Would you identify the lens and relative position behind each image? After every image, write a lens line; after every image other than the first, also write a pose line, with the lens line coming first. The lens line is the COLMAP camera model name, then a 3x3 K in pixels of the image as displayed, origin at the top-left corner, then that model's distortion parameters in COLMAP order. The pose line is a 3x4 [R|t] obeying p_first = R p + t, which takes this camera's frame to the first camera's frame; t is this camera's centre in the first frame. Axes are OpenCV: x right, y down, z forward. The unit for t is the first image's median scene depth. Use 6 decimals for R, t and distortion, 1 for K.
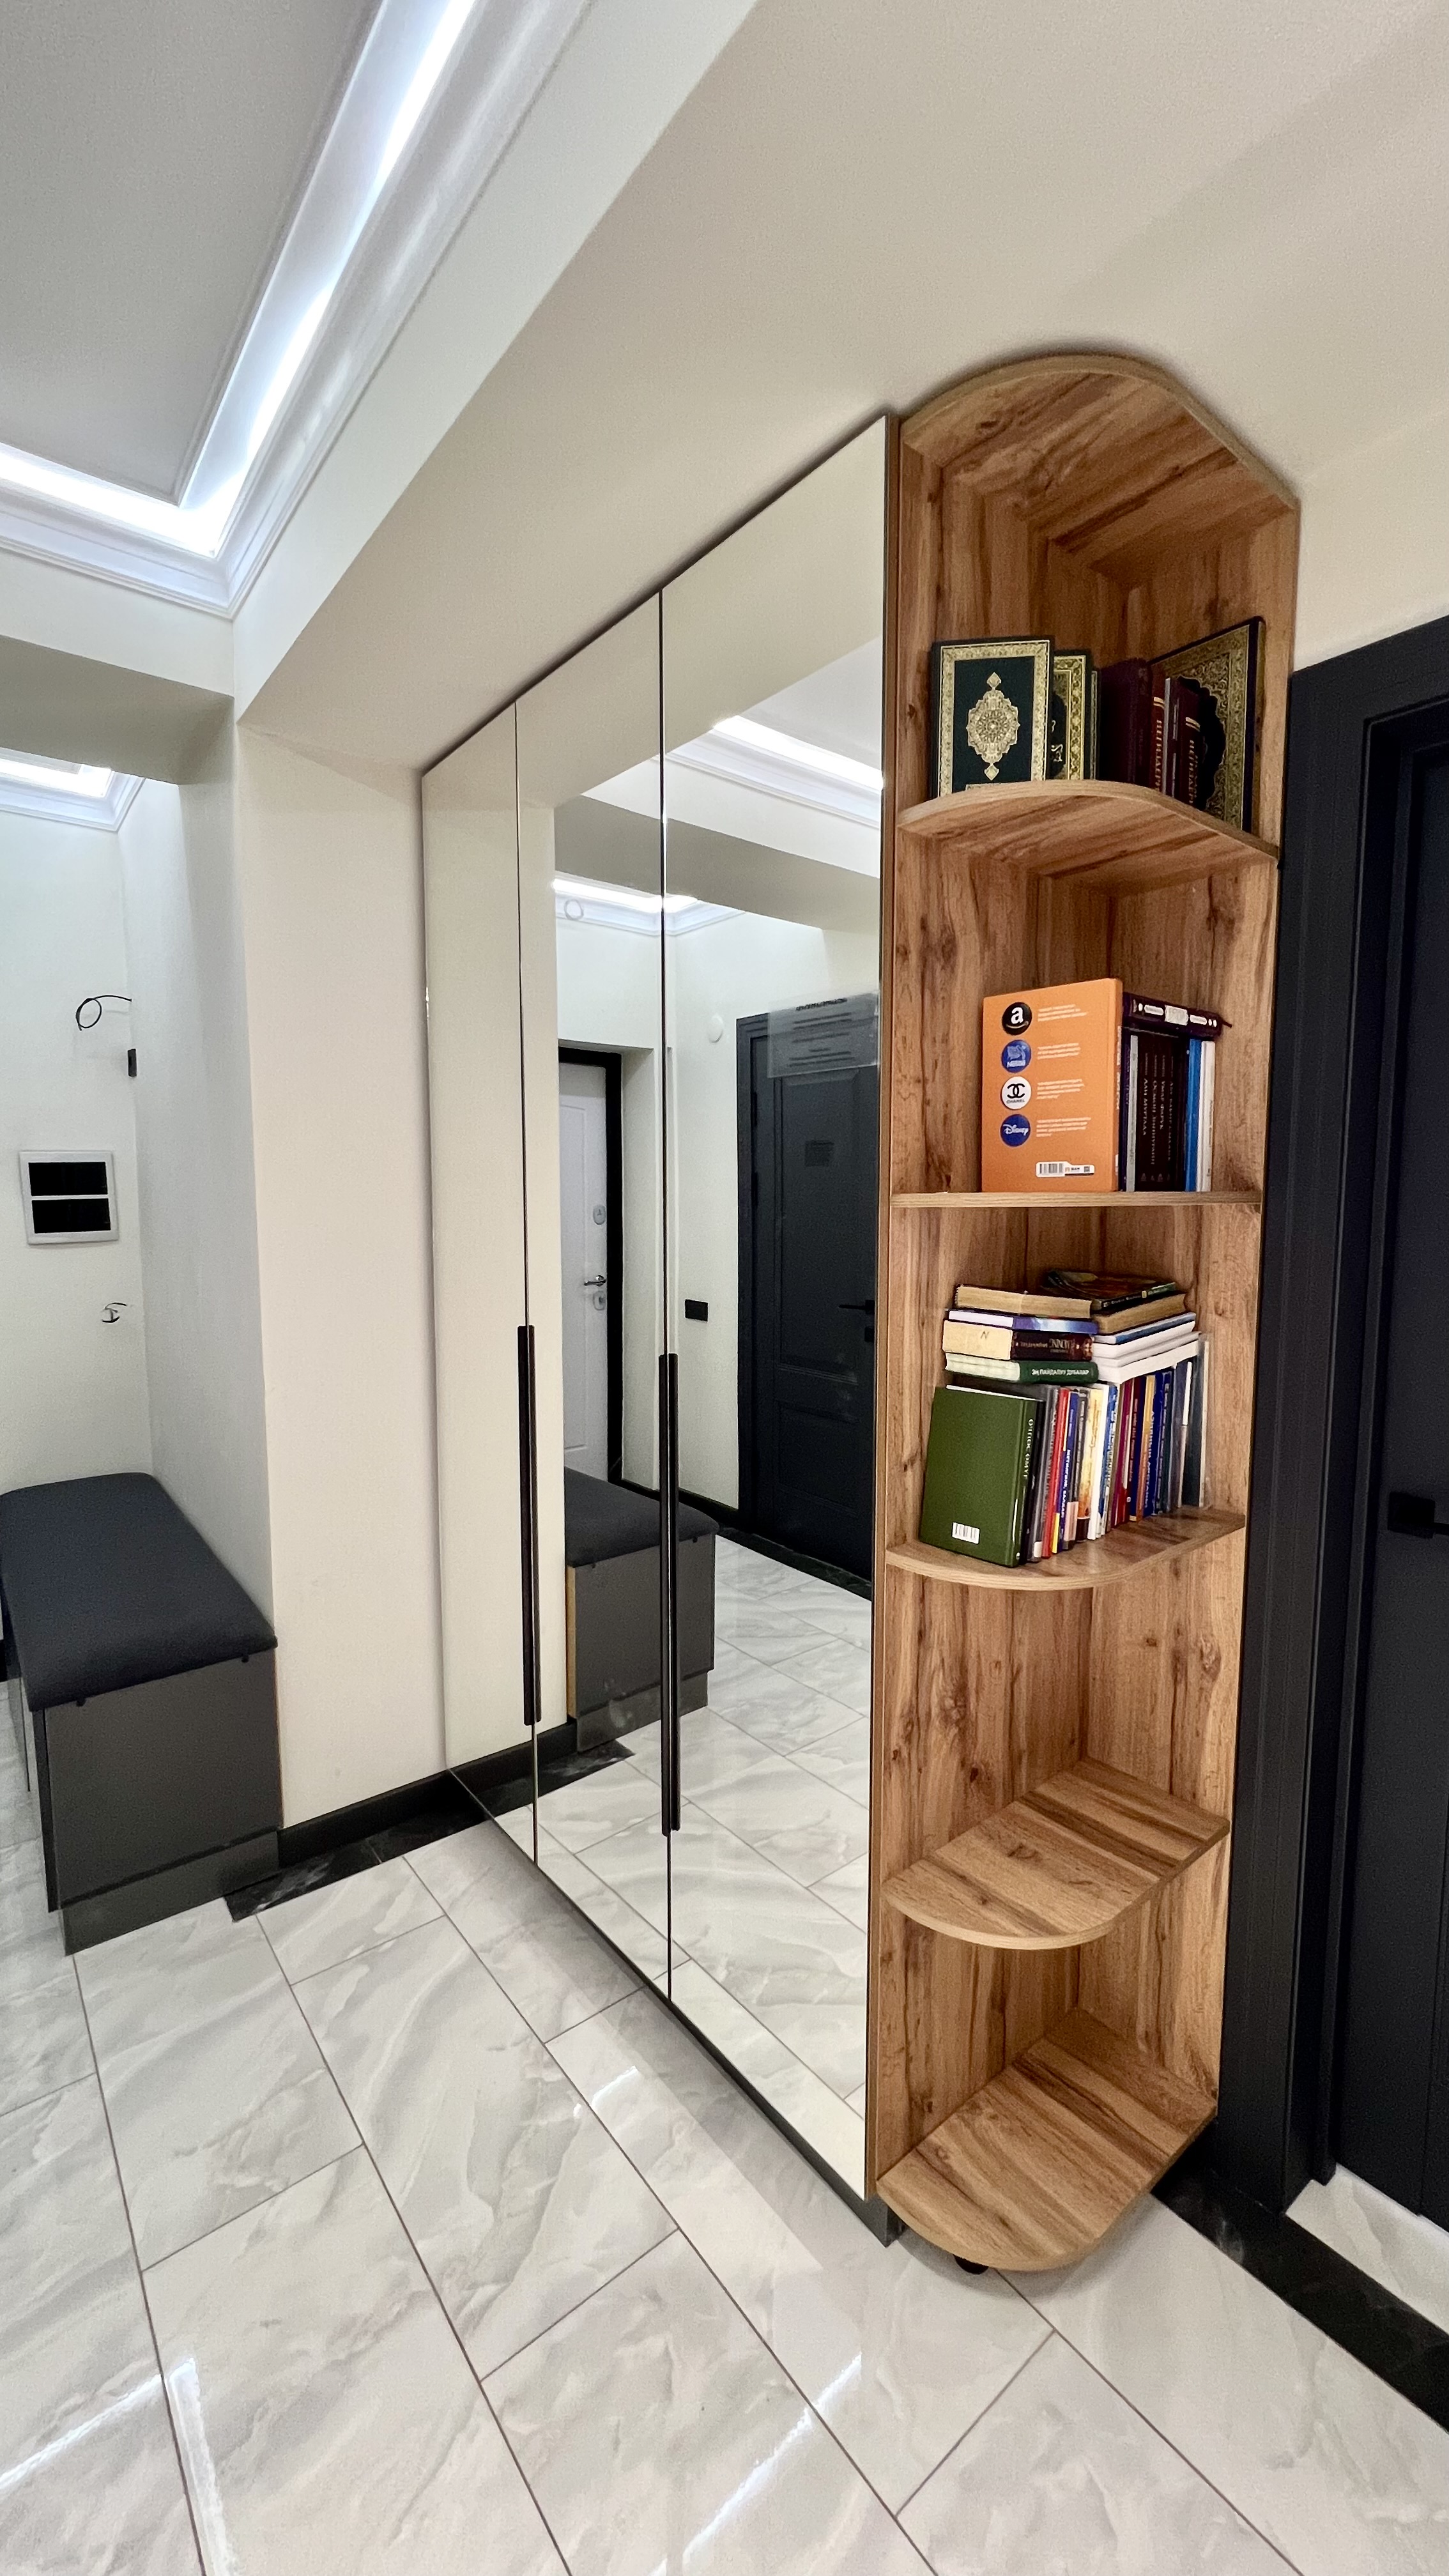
lens RADIAL K [[1031.2, 0, 732.9], [0, 1031.2, 1283.6], [0, 0, 1]] dist [-0.002118, -0.000039]
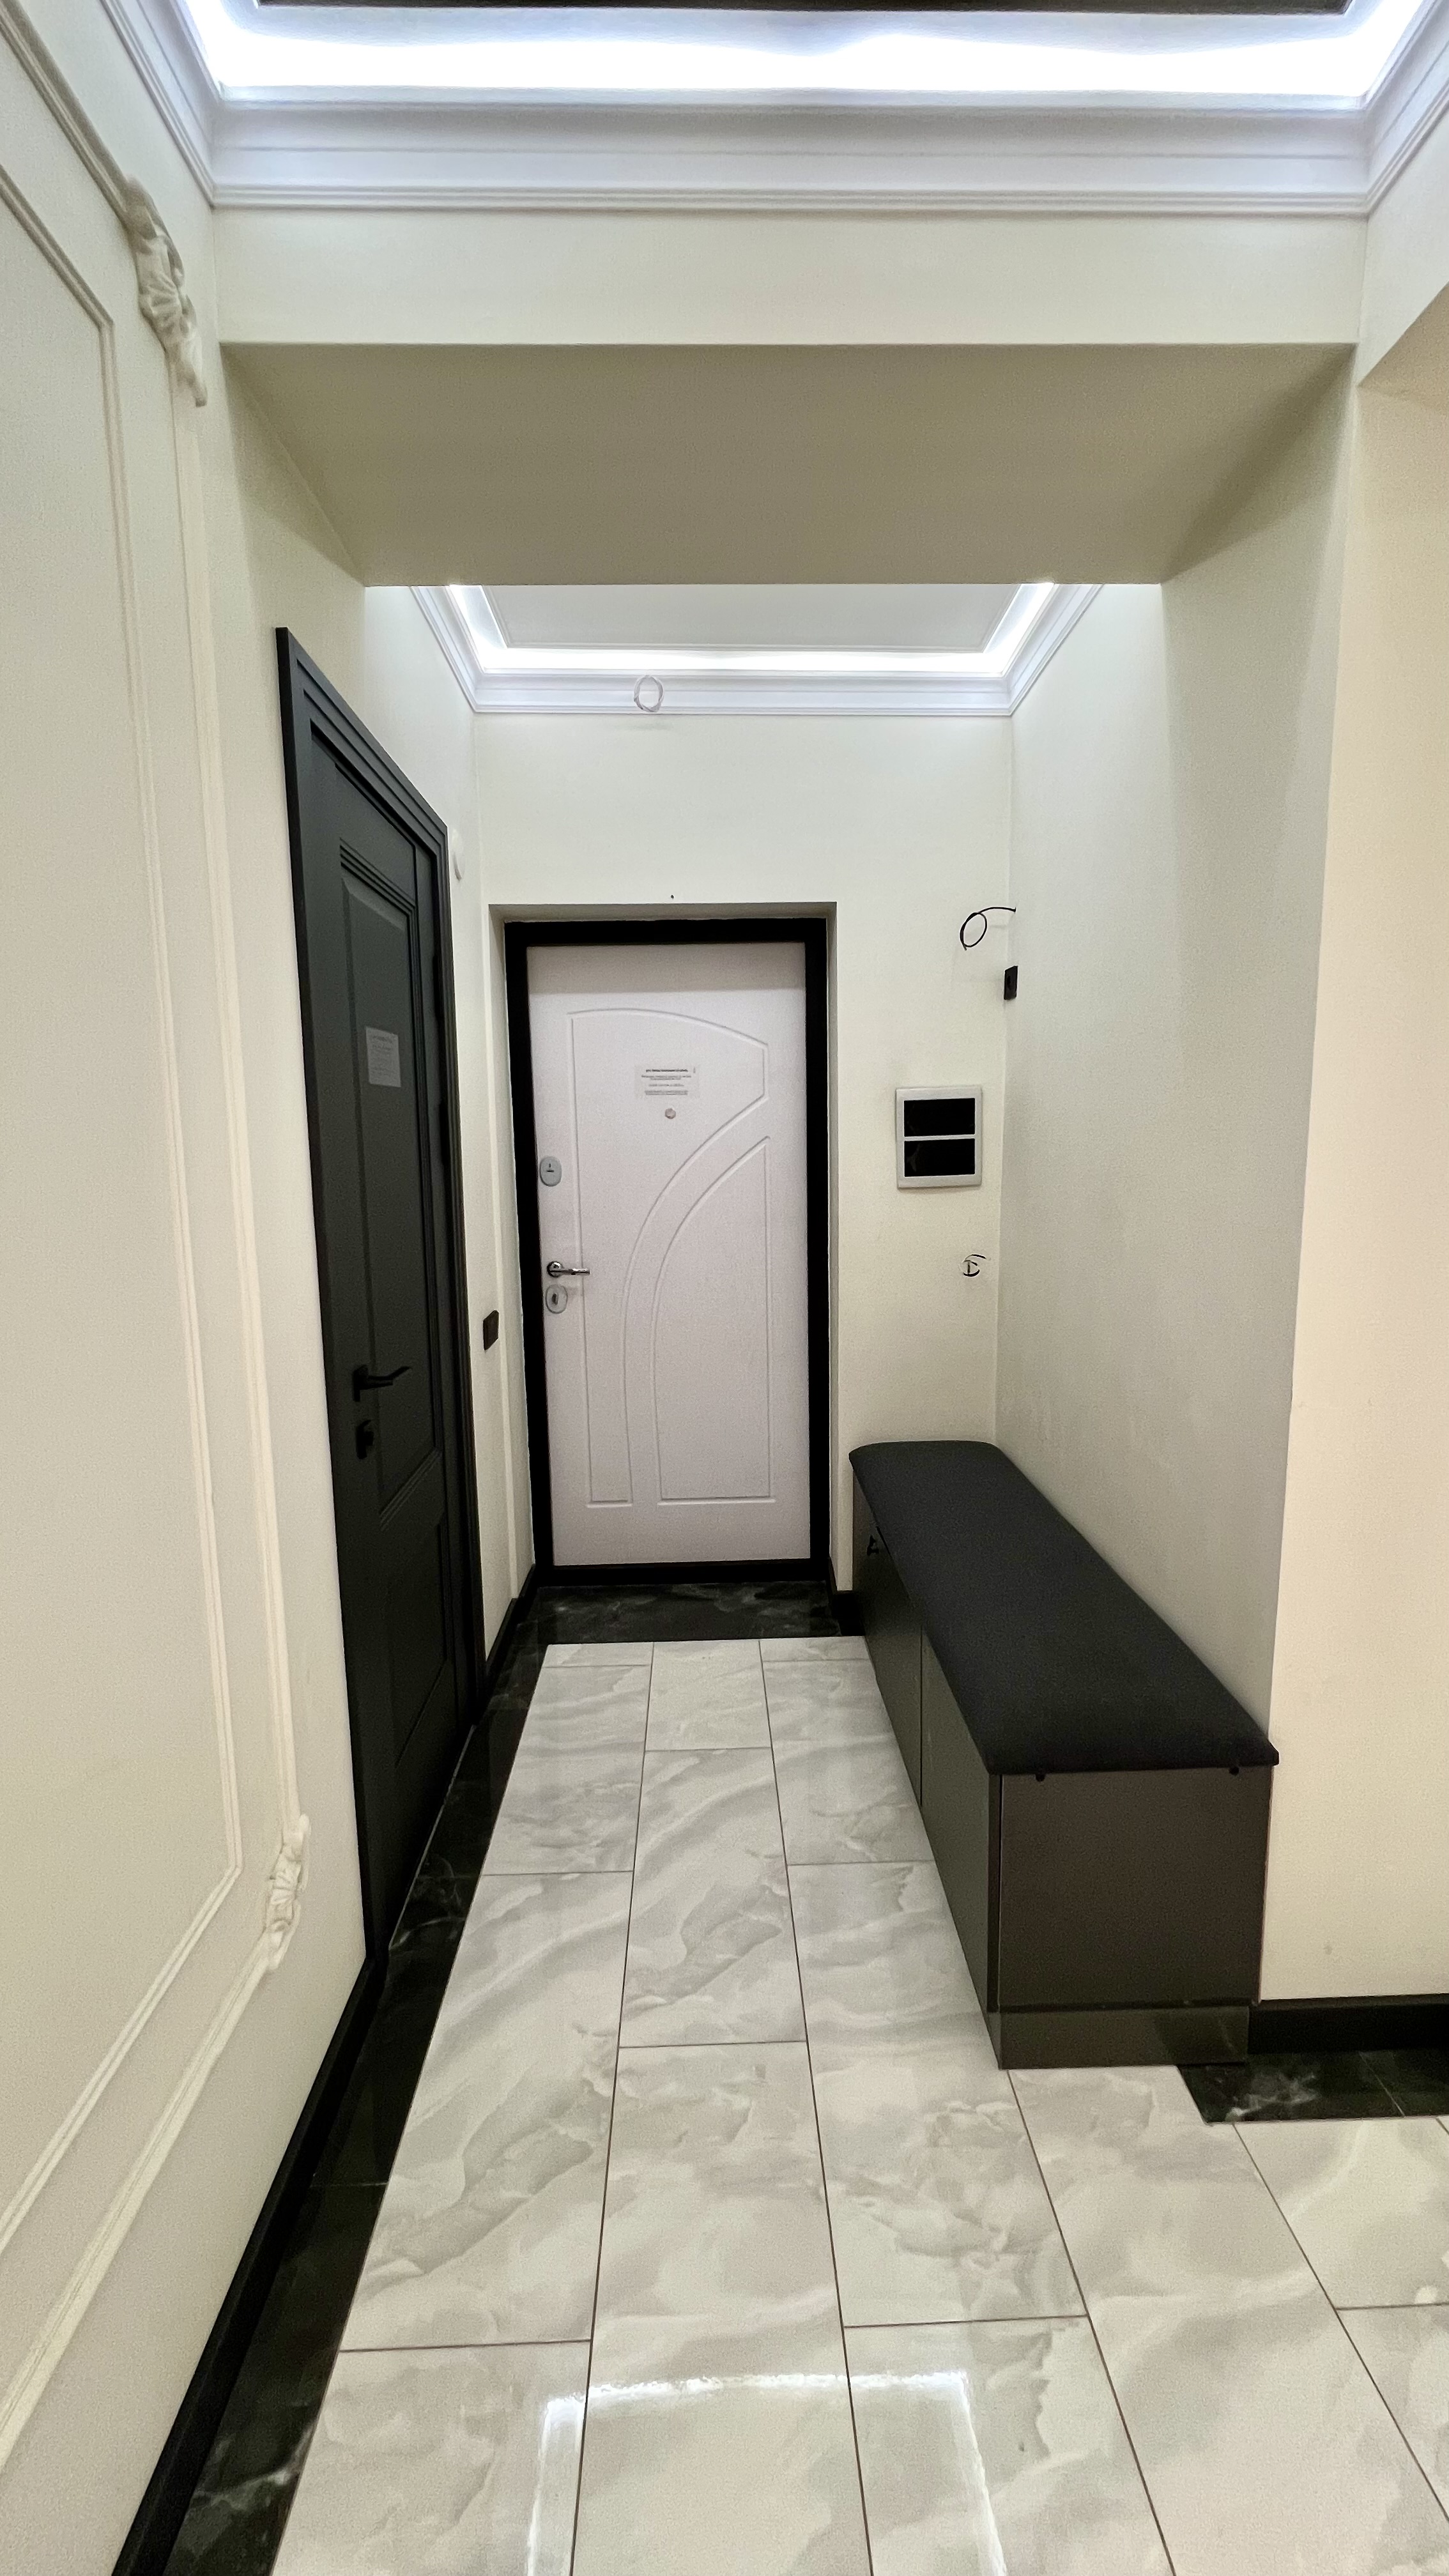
lens RADIAL K [[1025.1, 0, 730.9], [0, 1025.1, 1284.5], [0, 0, 1]] dist [-0.001922, 0.000887]
pose [[0.803021, 0.073490, -0.591402, -0.361979], [-0.042809, 0.996917, 0.065753, -0.008095], [0.594411, -0.027484, 0.803692, 0.226195]]
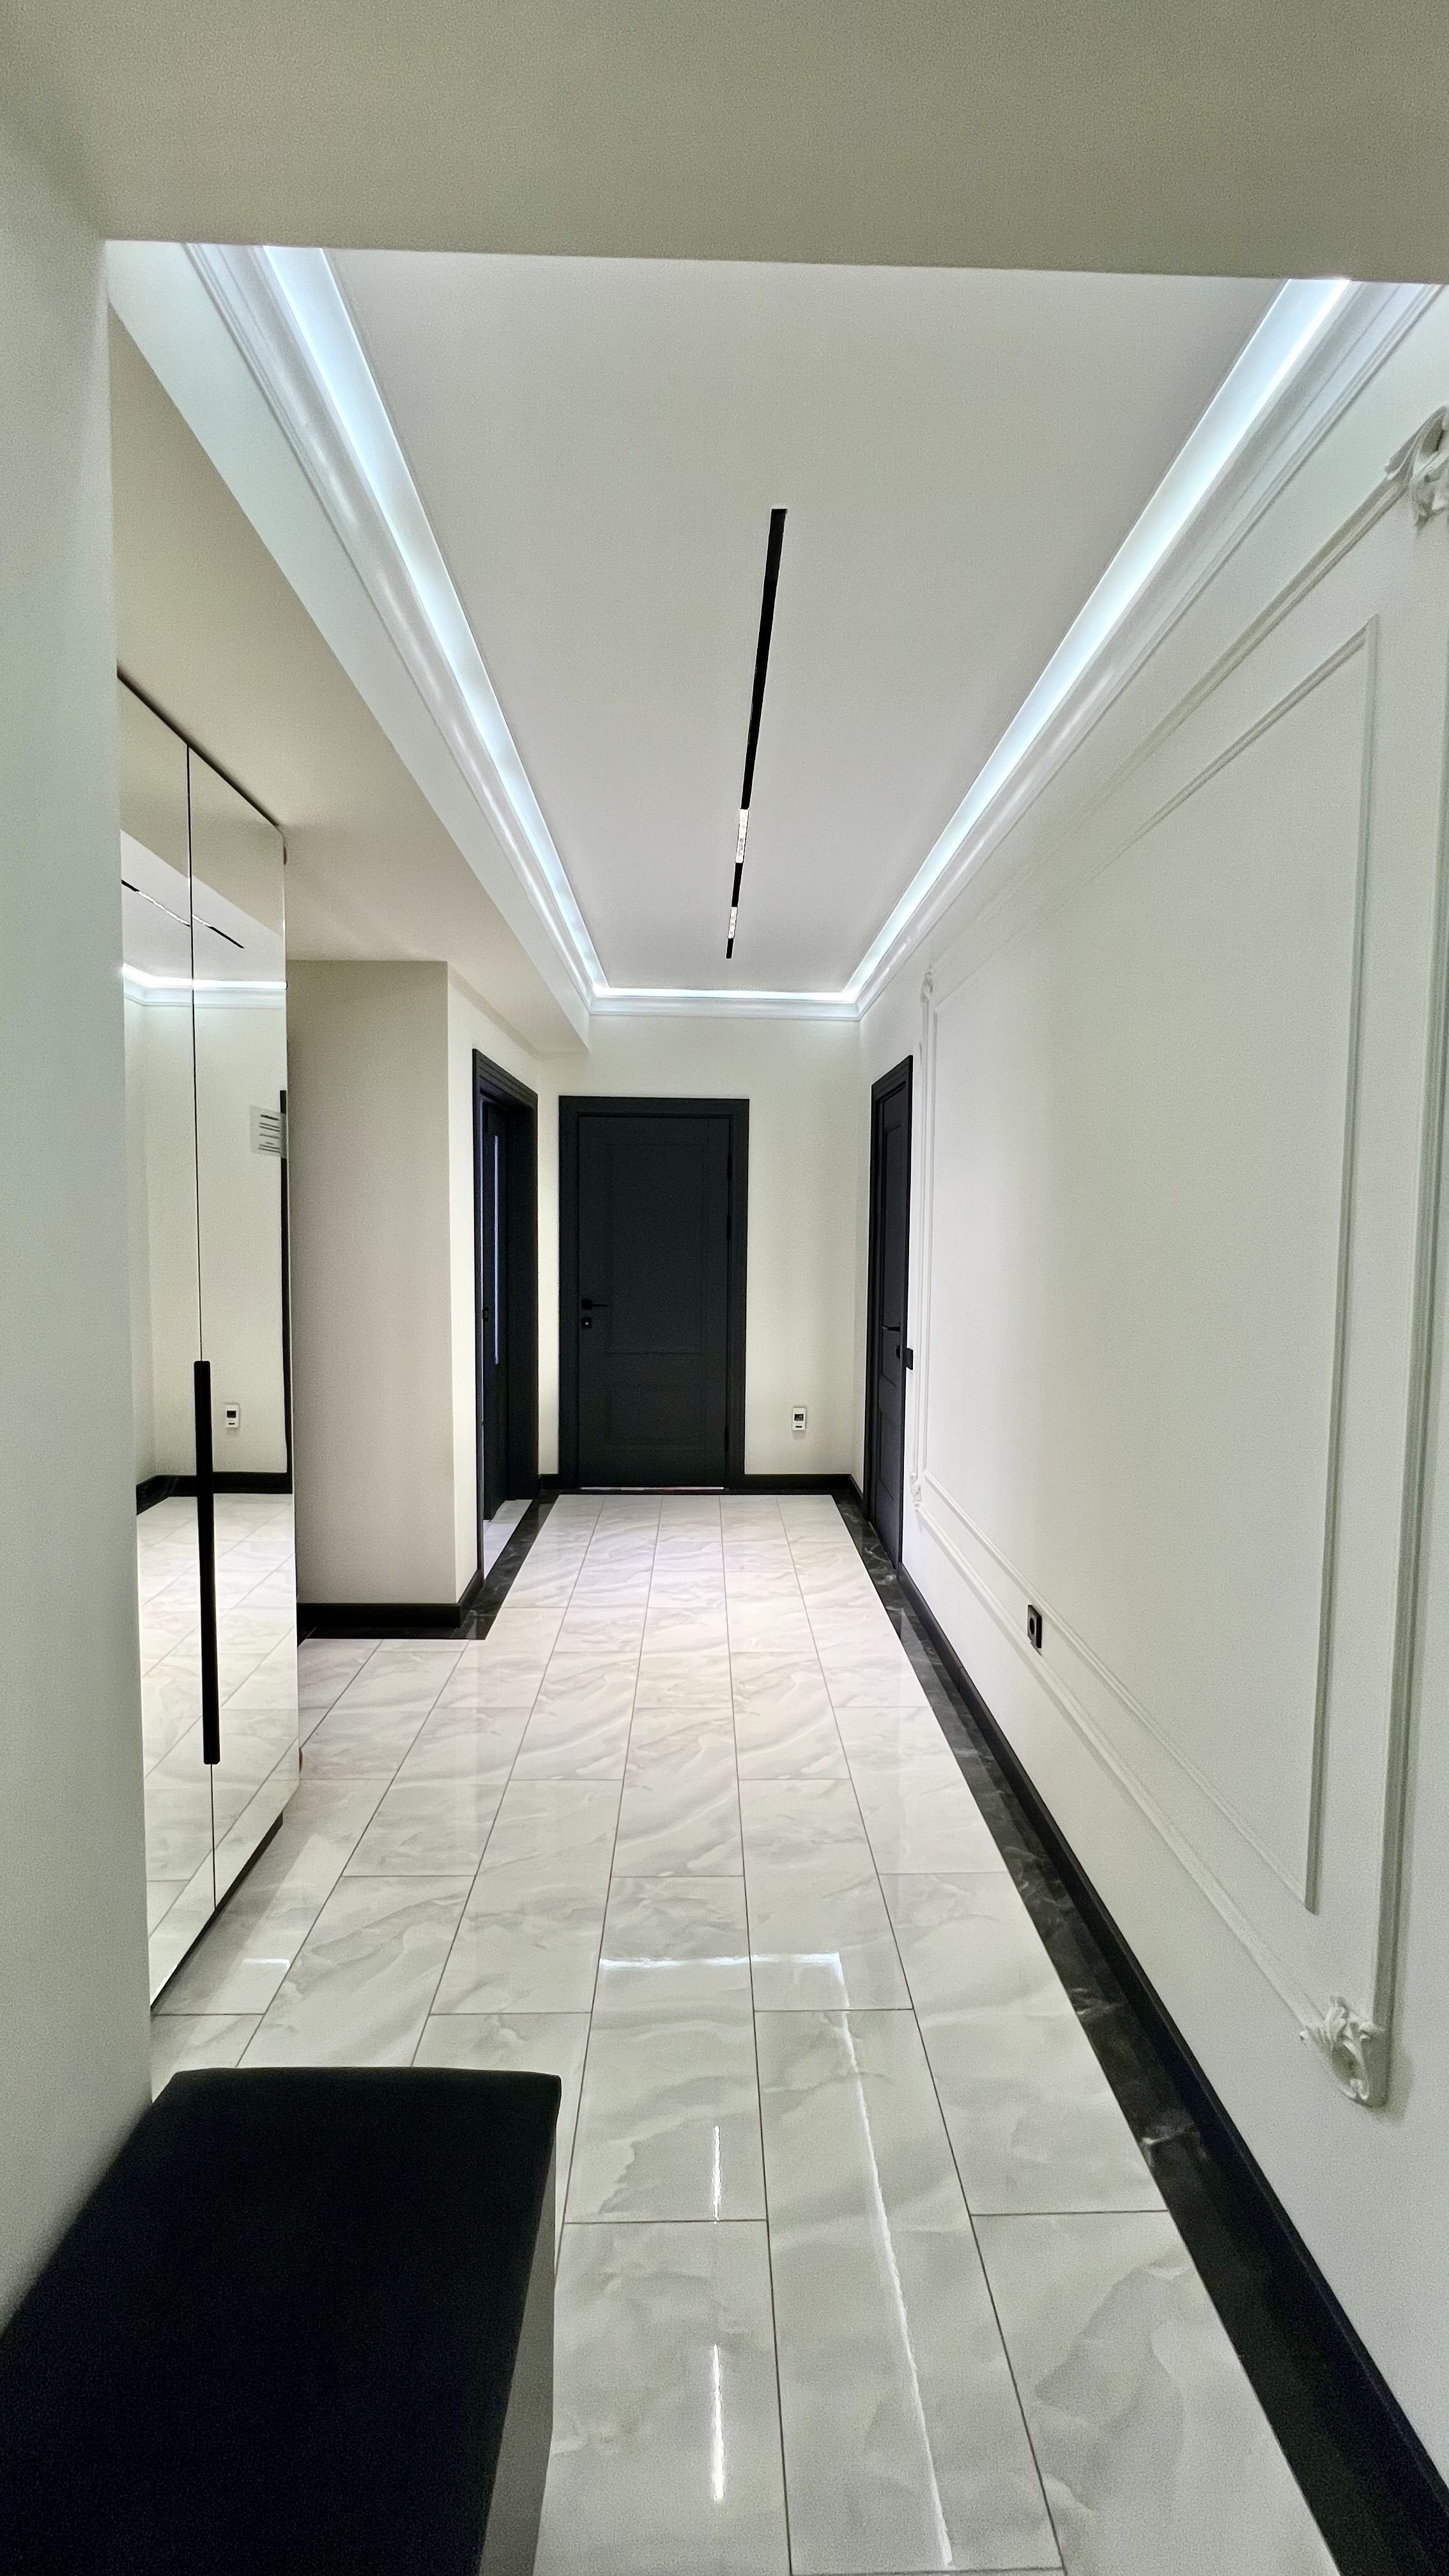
lens RADIAL K [[1031.2, 0, 732.9], [0, 1031.2, 1283.6], [0, 0, 1]] dist [-0.002118, -0.000039]
pose [[-0.802215, -0.049550, 0.594975, -1.001928], [0.043505, 0.989049, 0.141027, -0.131553], [-0.595447, 0.139018, -0.791275, 1.229726]]
